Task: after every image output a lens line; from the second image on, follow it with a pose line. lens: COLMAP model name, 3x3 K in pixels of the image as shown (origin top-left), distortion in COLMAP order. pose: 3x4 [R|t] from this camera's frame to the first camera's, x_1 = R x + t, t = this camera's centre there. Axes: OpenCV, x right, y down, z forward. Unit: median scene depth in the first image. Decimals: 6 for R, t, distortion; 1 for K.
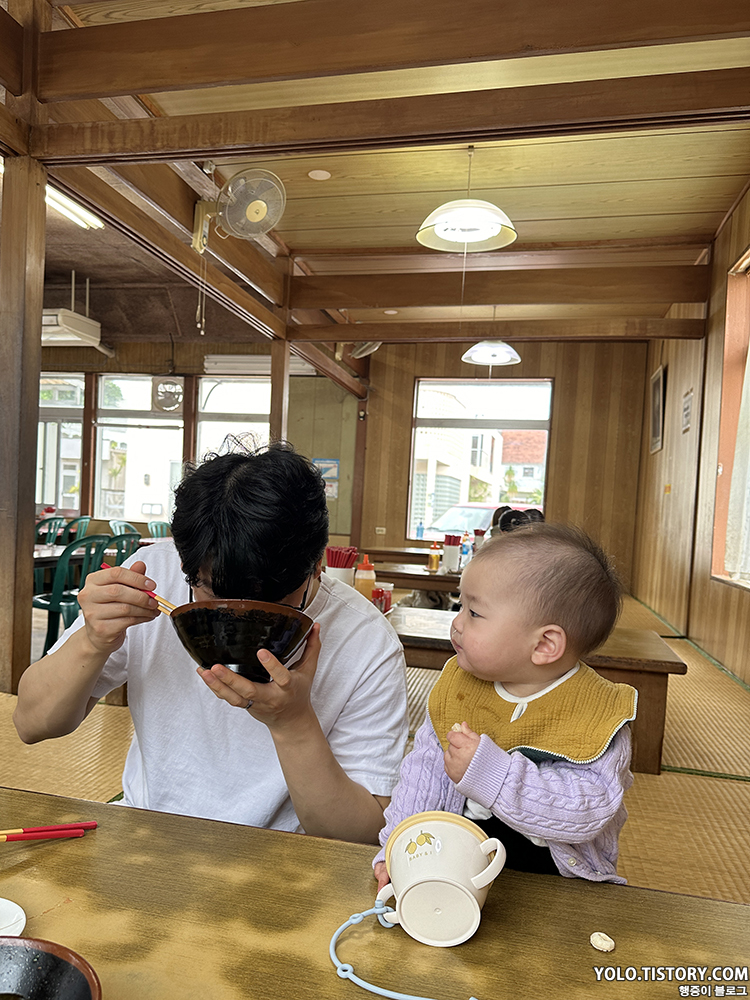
lens RADIAL K [[800.7, 0, 375.6], [0, 800.7, 502.0], [0, 0, 1]] dist [-0.035273, 0.007133]
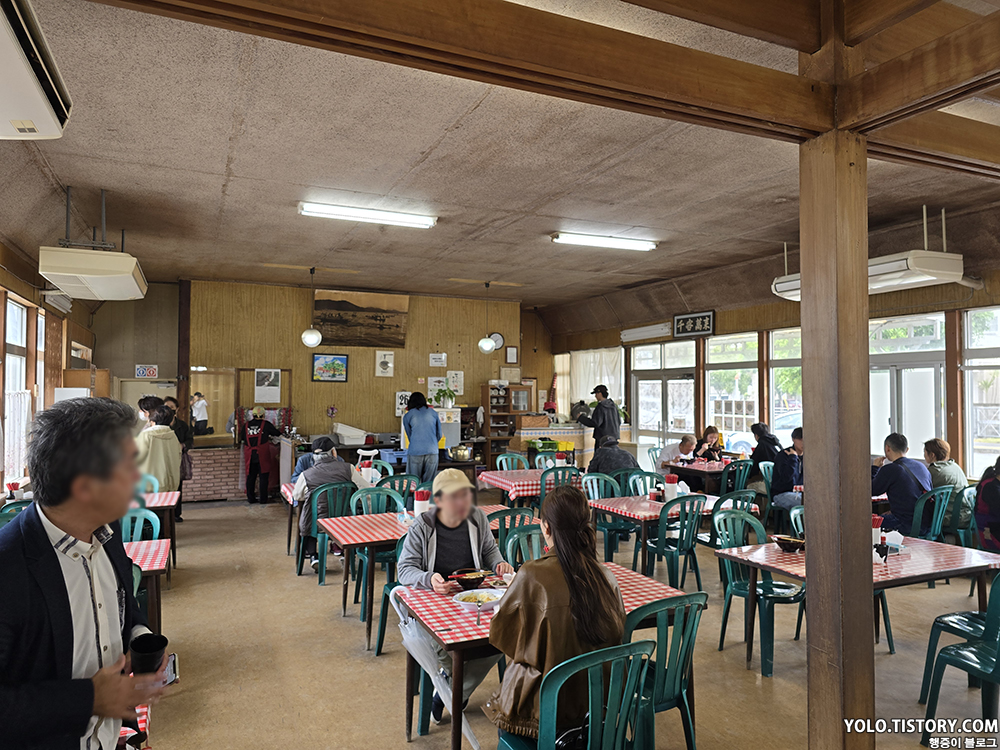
lens RADIAL K [[654.8, 0, 457.6], [0, 654.8, 380.5], [0, 0, 1]] dist [-0.003822, -0.003778]
pose [[0.542909, -0.043567, -0.838661, -0.050743], [0.015760, 0.999006, -0.041695, -0.068702], [0.839644, 0.009420, 0.543056, 0.142394]]
